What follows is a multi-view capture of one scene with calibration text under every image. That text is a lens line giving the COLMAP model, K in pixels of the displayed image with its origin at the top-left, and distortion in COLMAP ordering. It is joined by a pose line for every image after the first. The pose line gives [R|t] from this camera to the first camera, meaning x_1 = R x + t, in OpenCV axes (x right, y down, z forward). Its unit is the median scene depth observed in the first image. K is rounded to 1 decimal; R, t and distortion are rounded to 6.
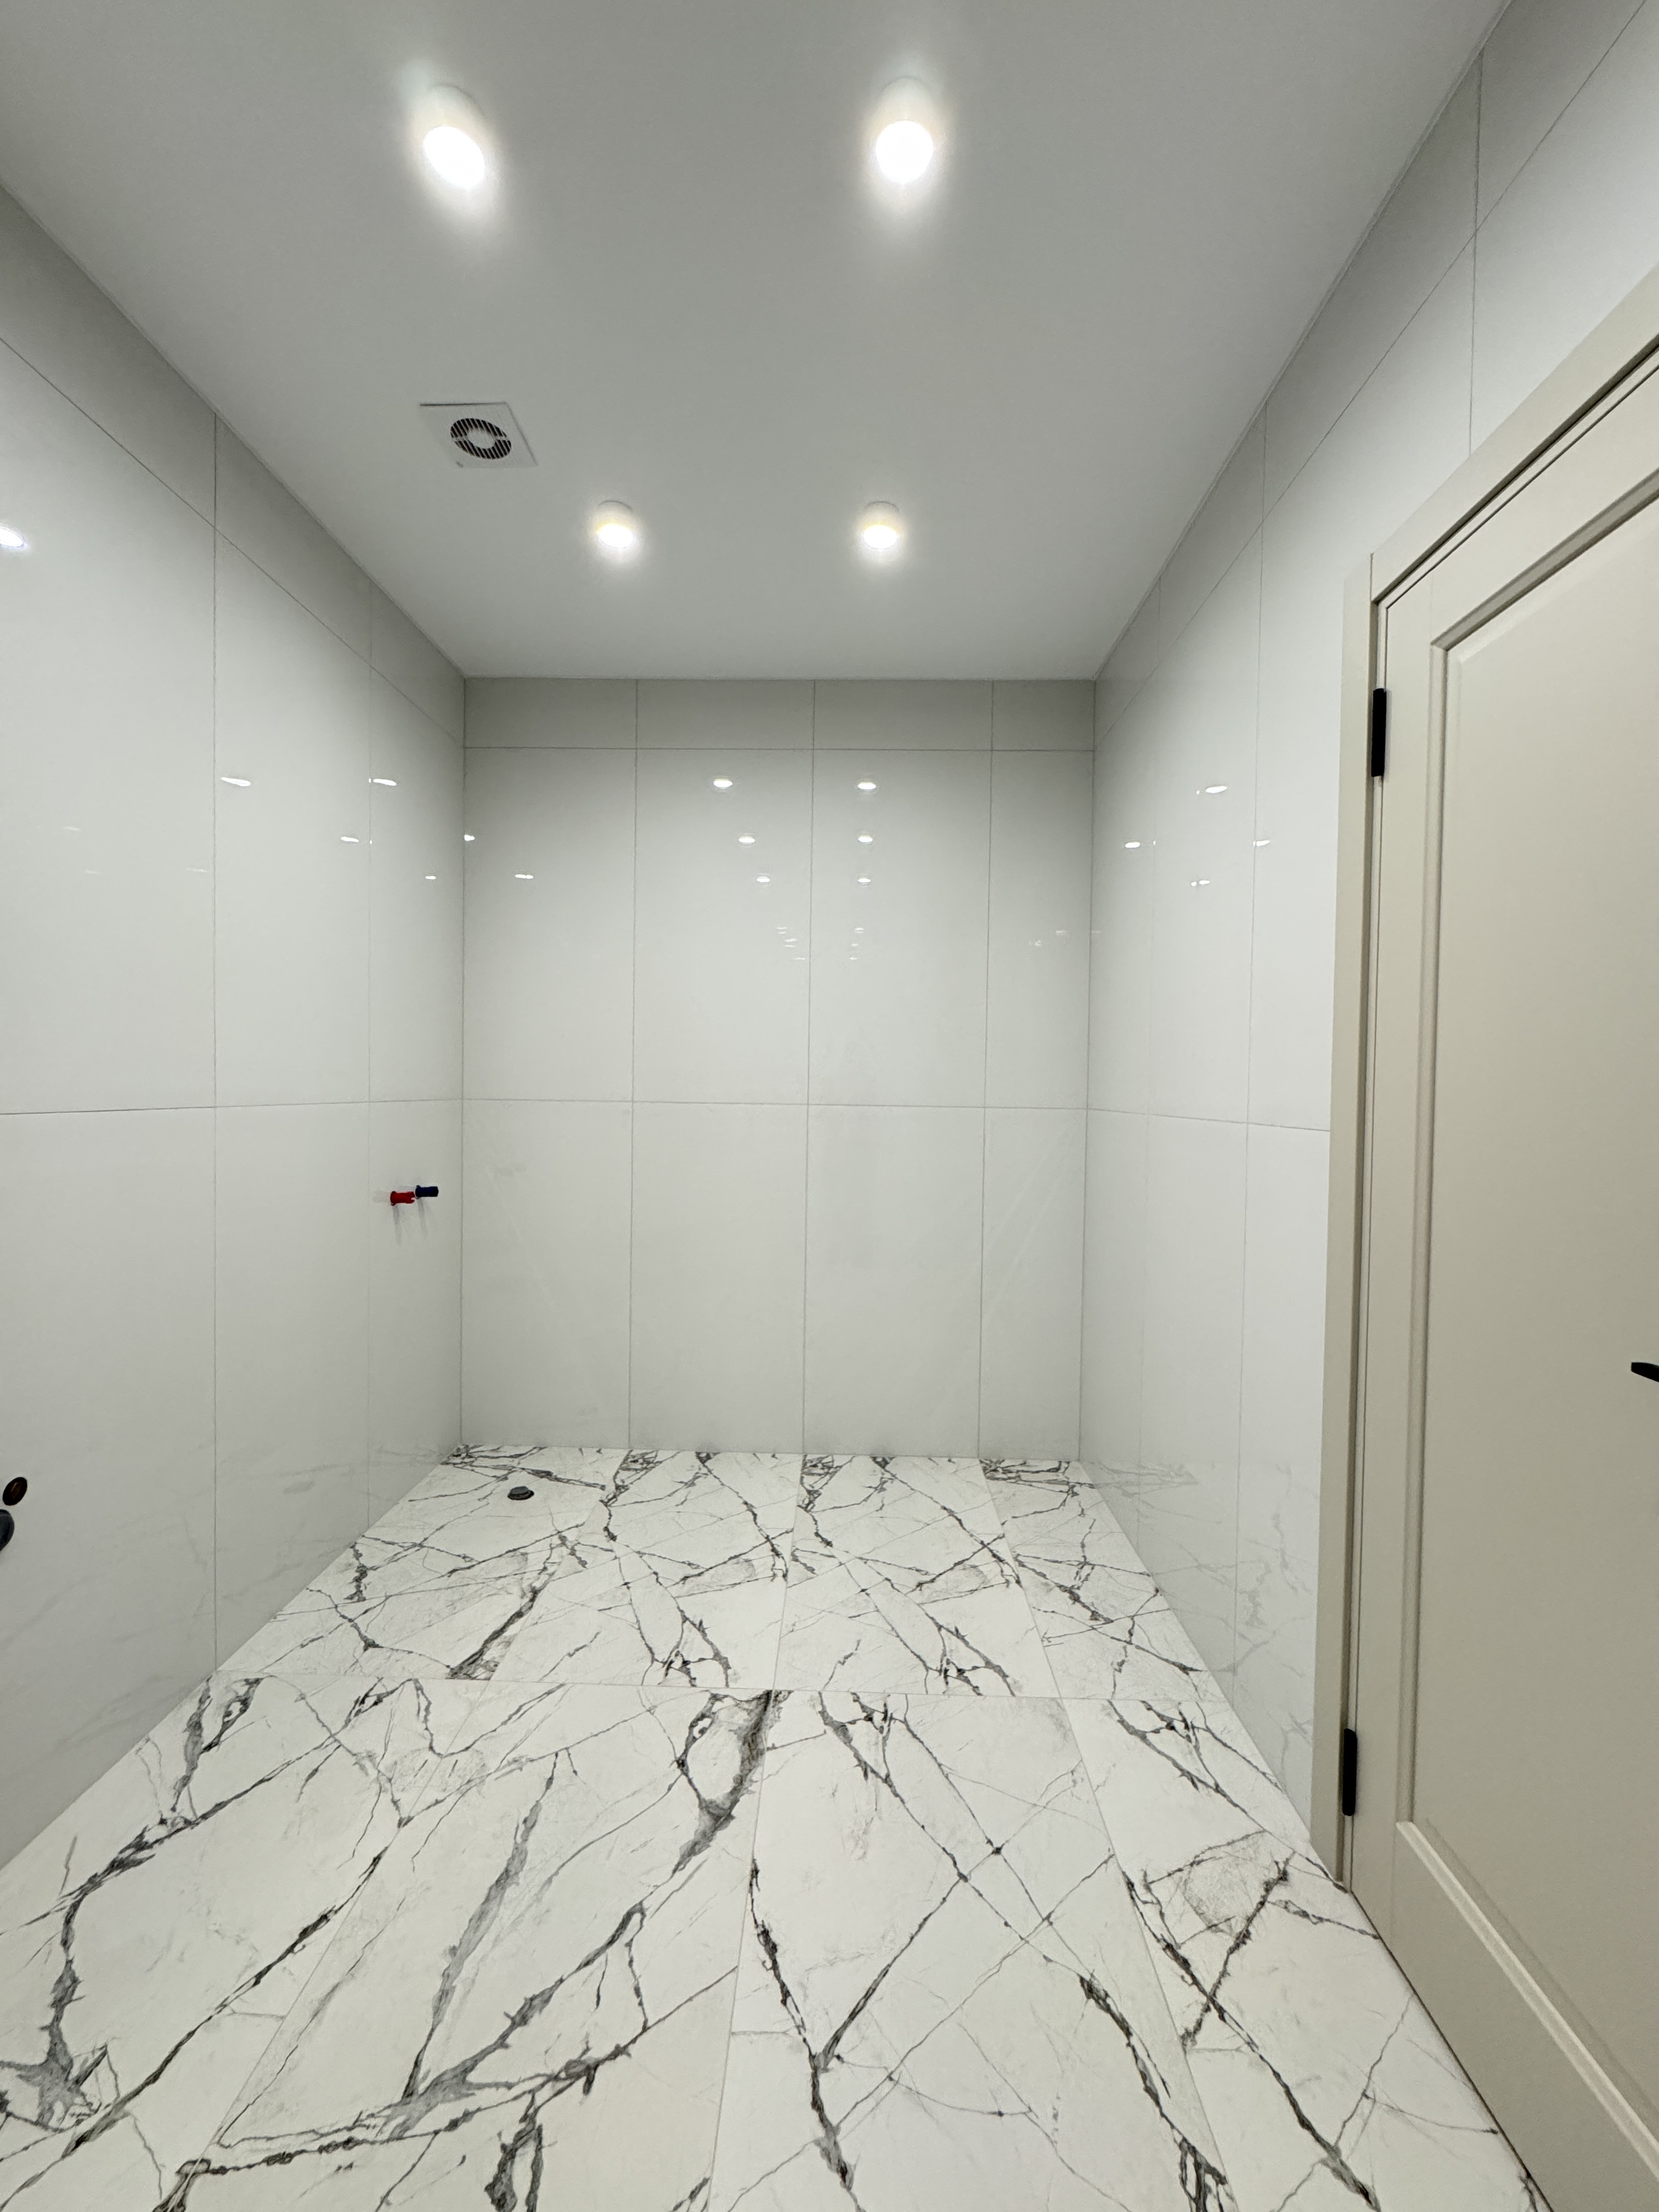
lens RADIAL K [[883.9, 0, 830.7], [0, 883.9, 1105.8], [0, 0, 1]] dist [-0.003653, 0.000673]
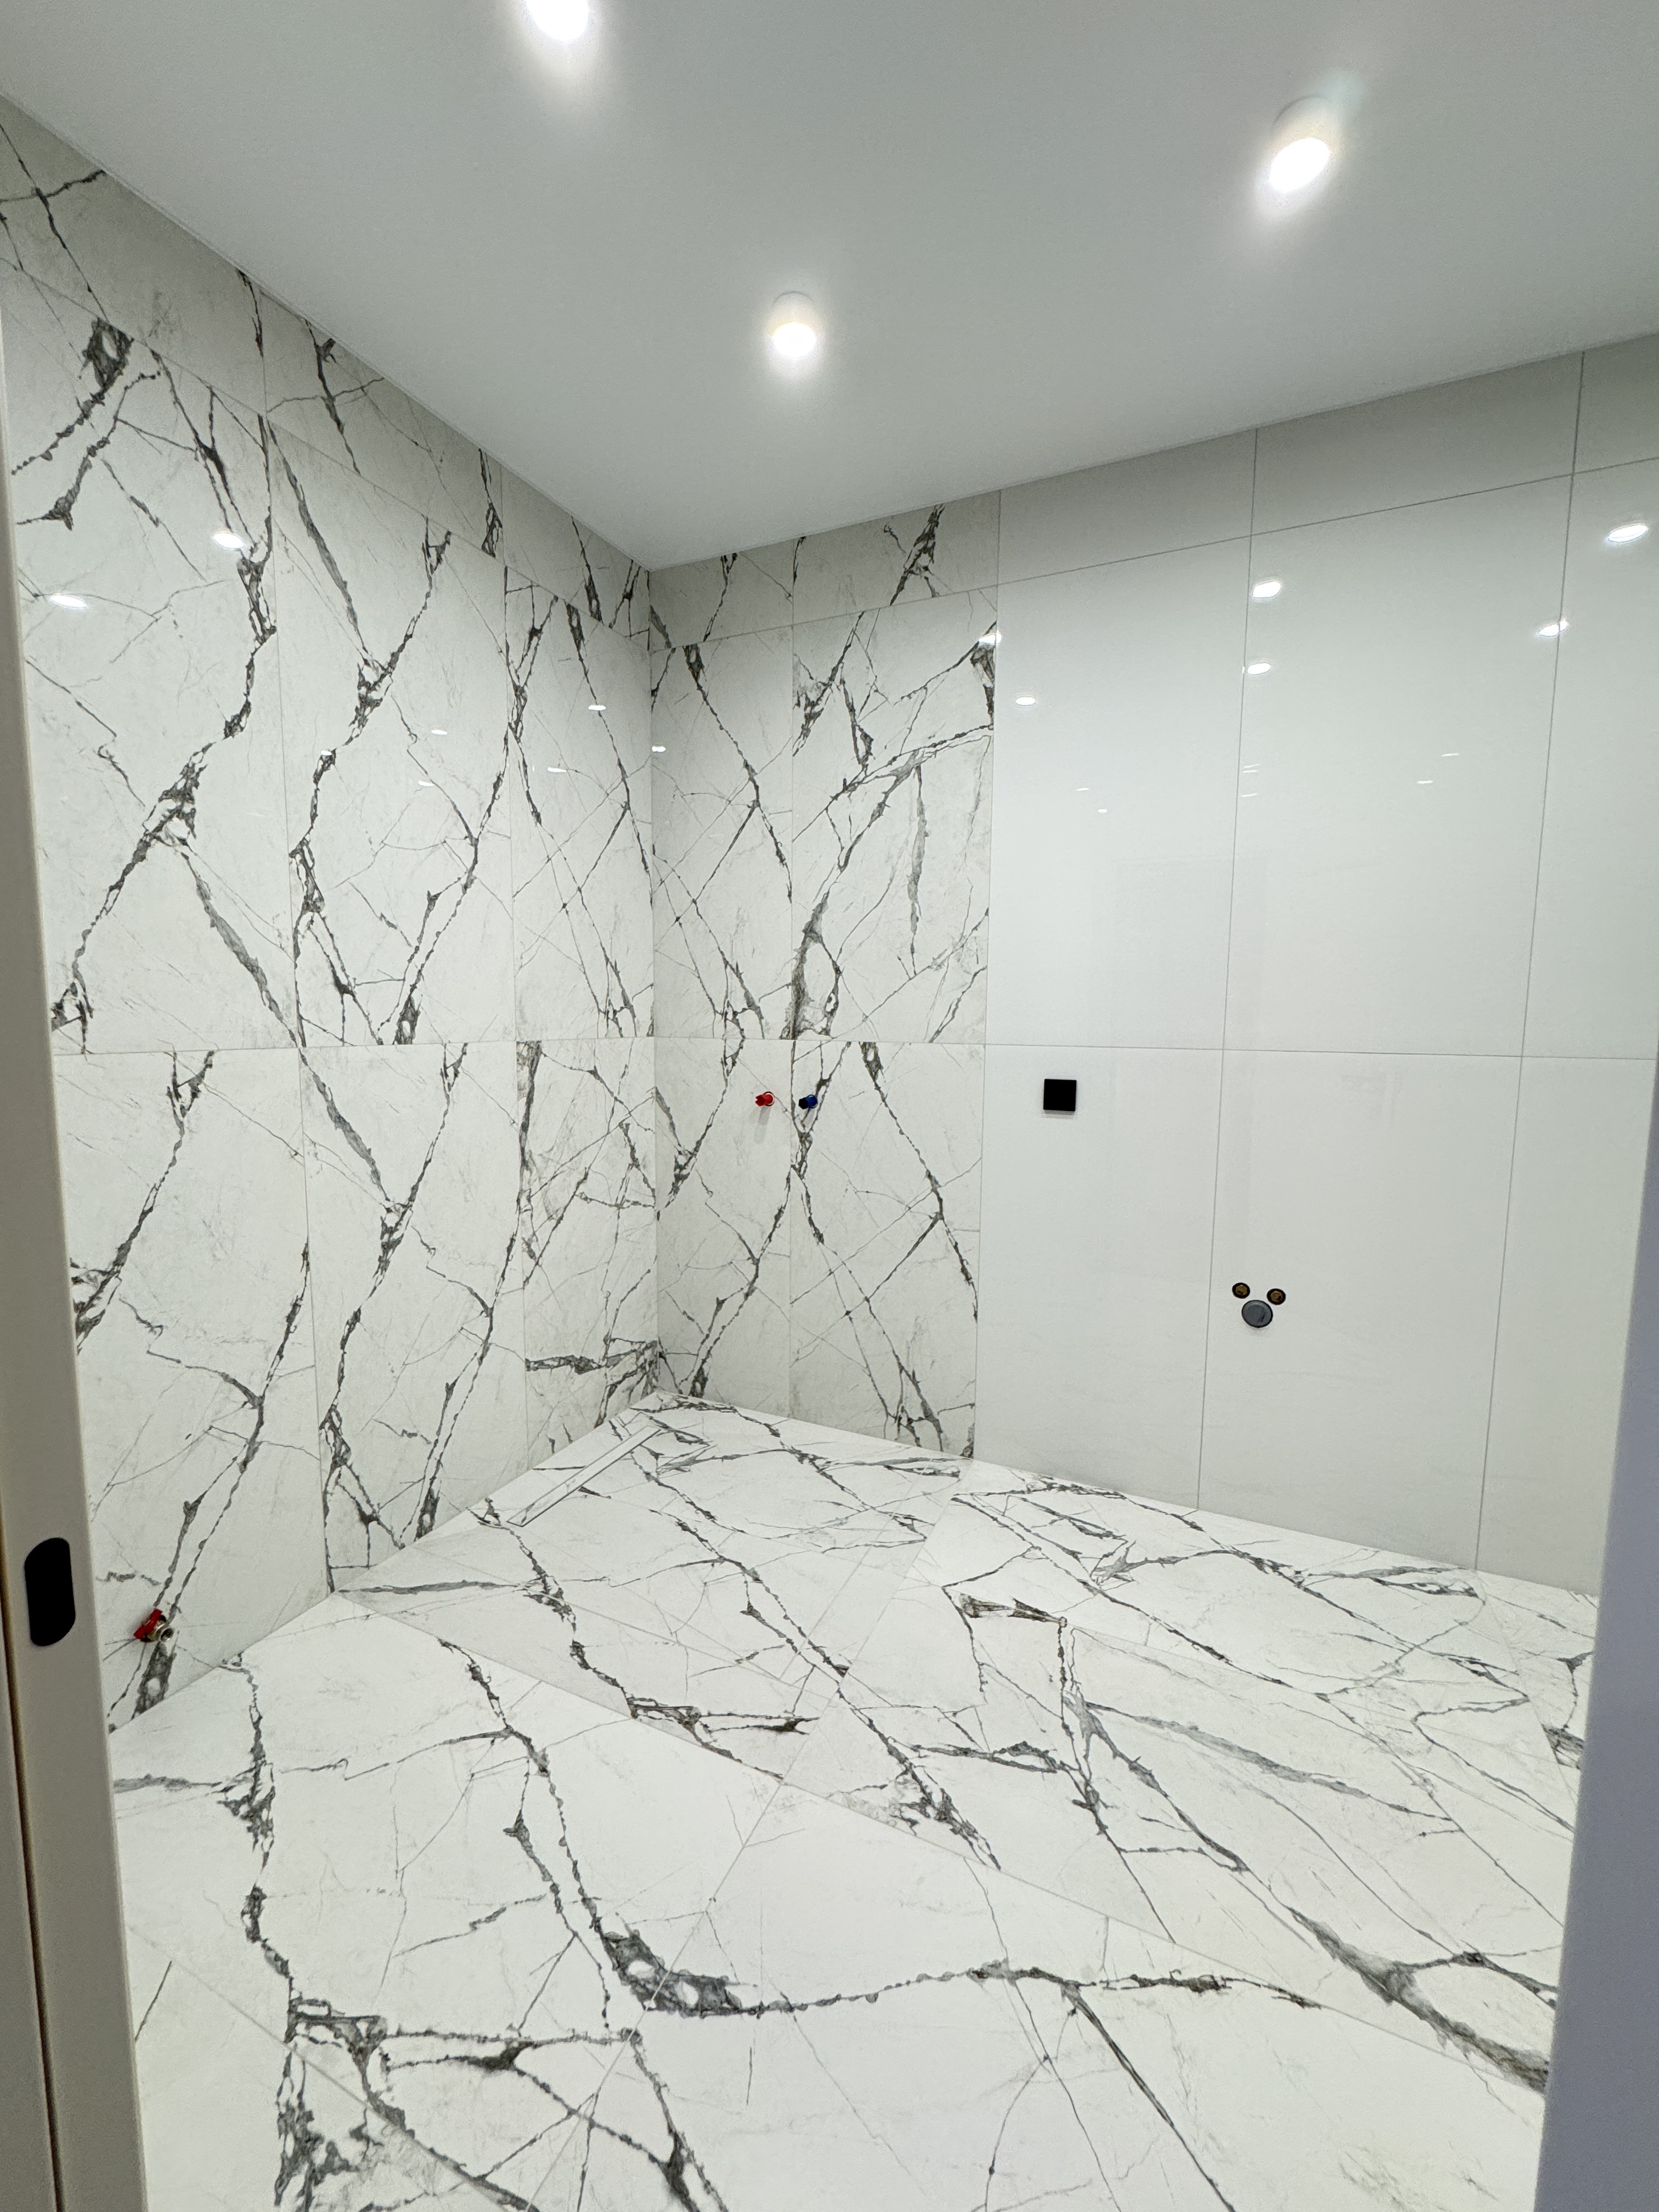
lens RADIAL K [[883.9, 0, 830.7], [0, 883.9, 1105.8], [0, 0, 1]] dist [-0.003653, 0.000673]
pose [[-0.397198, 0.075484, -0.914623, 0.887399], [-0.034711, 0.994663, 0.097164, -0.020019], [0.917076, 0.070341, -0.392458, 0.998884]]
